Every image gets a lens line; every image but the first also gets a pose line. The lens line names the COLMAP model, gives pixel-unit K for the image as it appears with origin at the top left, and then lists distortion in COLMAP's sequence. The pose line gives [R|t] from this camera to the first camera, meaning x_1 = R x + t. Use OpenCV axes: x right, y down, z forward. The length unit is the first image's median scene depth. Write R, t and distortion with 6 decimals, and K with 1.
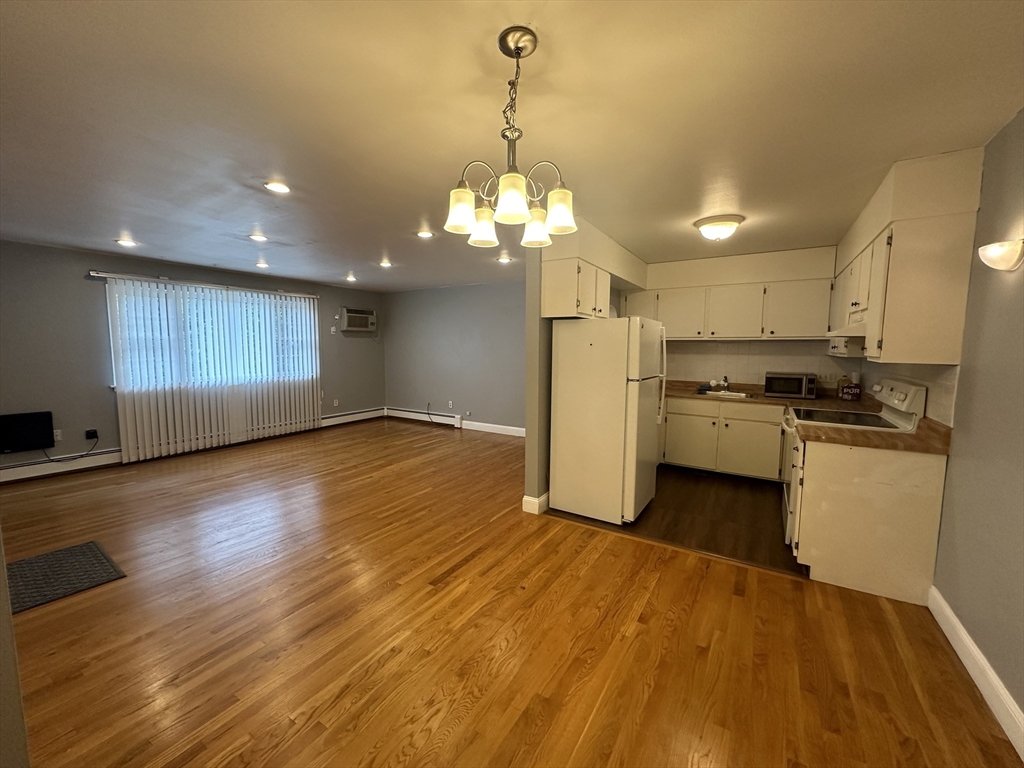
lens RADIAL K [[407.2, 0, 511.3], [0, 407.2, 383.8], [0, 0, 1]] dist [-0.003069, 0.000394]
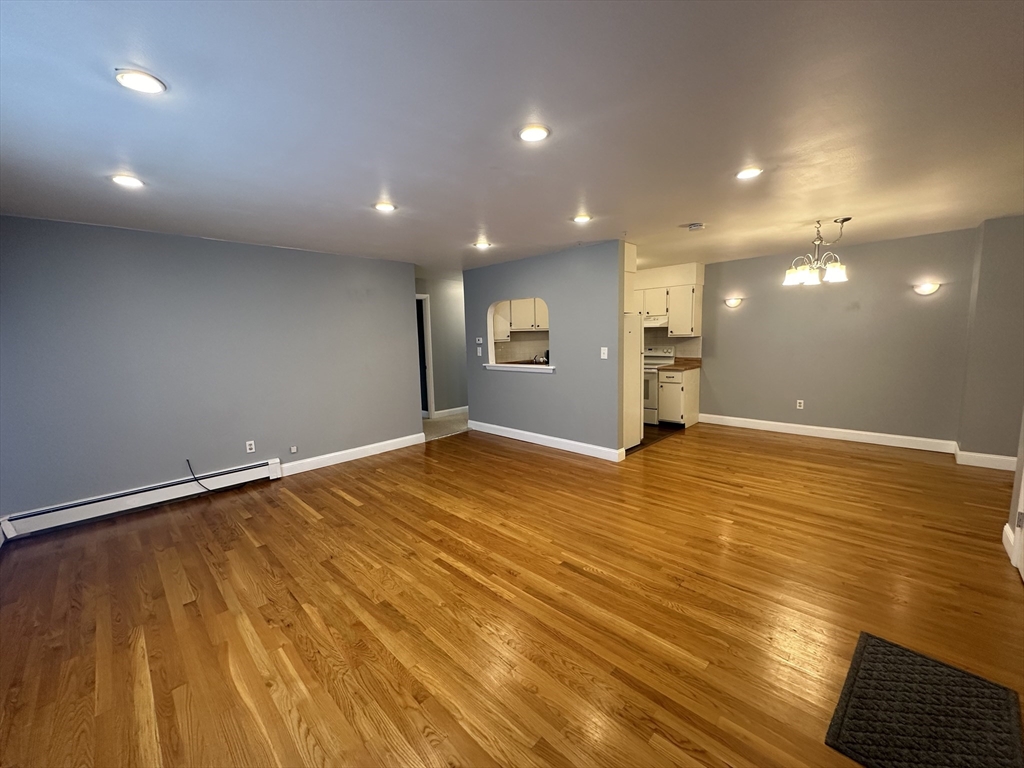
lens RADIAL K [[407.2, 0, 511.3], [0, 407.2, 383.8], [0, 0, 1]] dist [-0.003069, 0.000394]
pose [[0.218009, -0.128980, 0.967386, -1.068353], [0.121570, 0.987097, 0.104212, -0.092139], [-0.968346, 0.094886, 0.230876, 0.852983]]
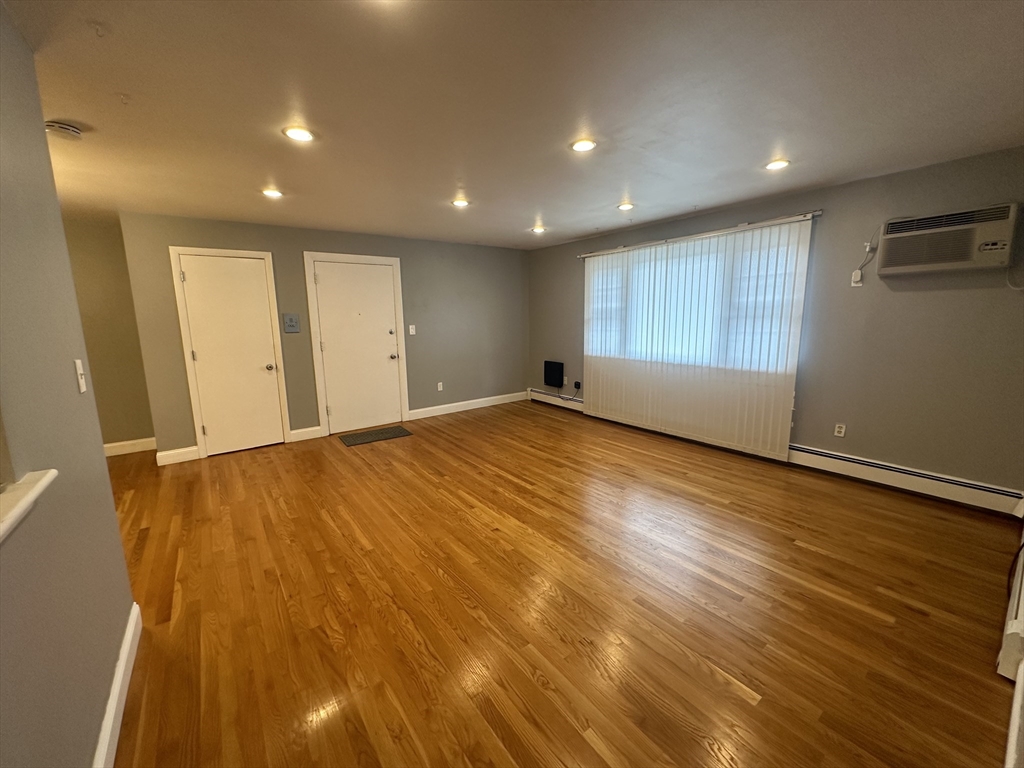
lens RADIAL K [[407.2, 0, 511.3], [0, 407.2, 383.8], [0, 0, 1]] dist [-0.003069, 0.000394]
pose [[-0.355259, 0.154763, -0.921867, 0.256391], [-0.072912, 0.978607, 0.192386, -0.124244], [0.931920, 0.135562, -0.336375, 1.355798]]
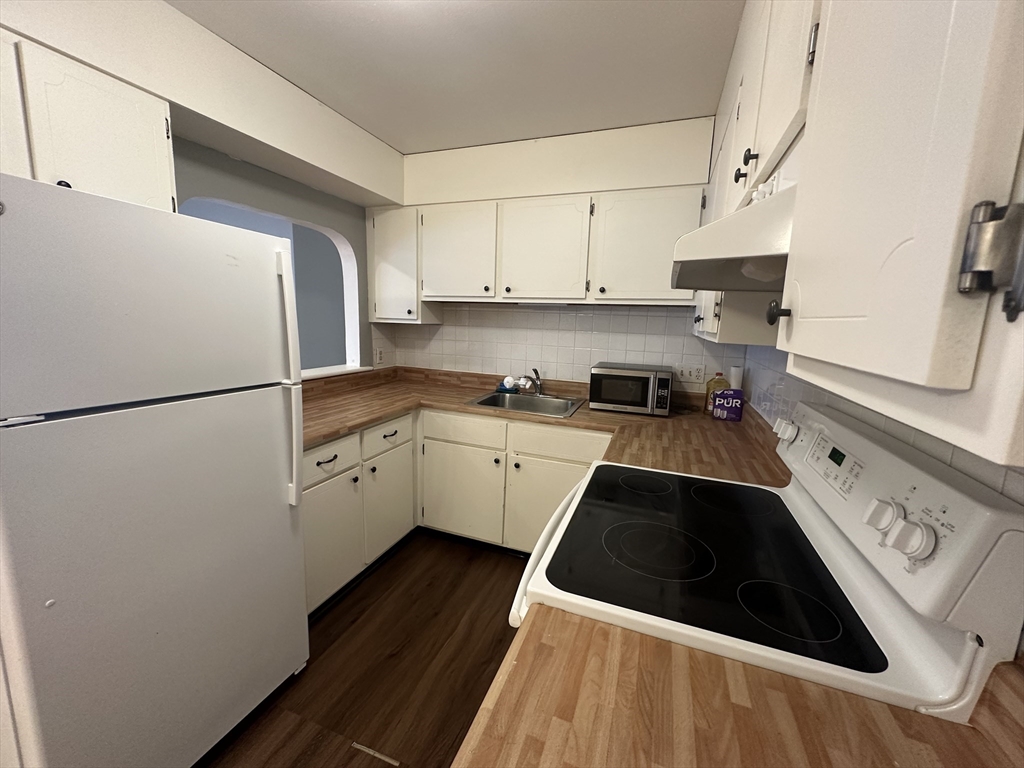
lens RADIAL K [[407.2, 0, 511.3], [0, 407.2, 383.8], [0, 0, 1]] dist [-0.003069, 0.000394]
pose [[0.980261, -0.004196, 0.197664, 0.431305], [-0.009387, 0.997659, 0.067731, -0.040228], [-0.197486, -0.068249, 0.977927, 0.509797]]
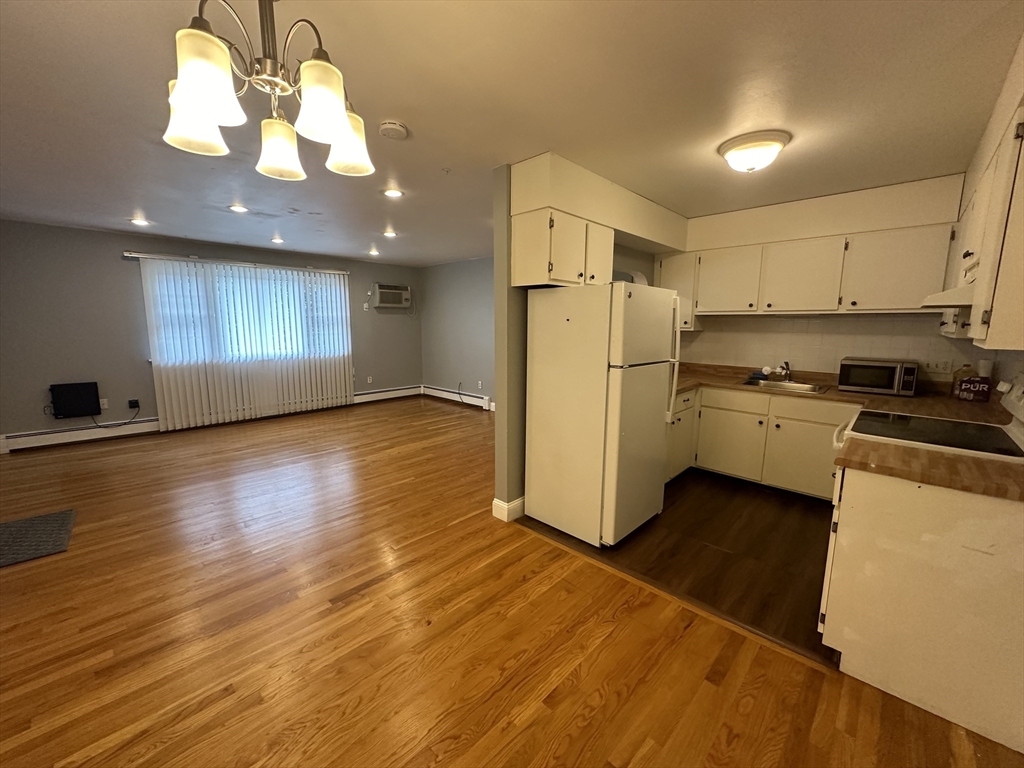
lens RADIAL K [[407.2, 0, 511.3], [0, 407.2, 383.8], [0, 0, 1]] dist [-0.003069, 0.000394]
pose [[0.978718, 0.030261, -0.202964, 0.196504], [-0.019075, 0.998201, 0.056845, -0.012072], [0.204319, -0.051764, 0.977535, 0.156117]]
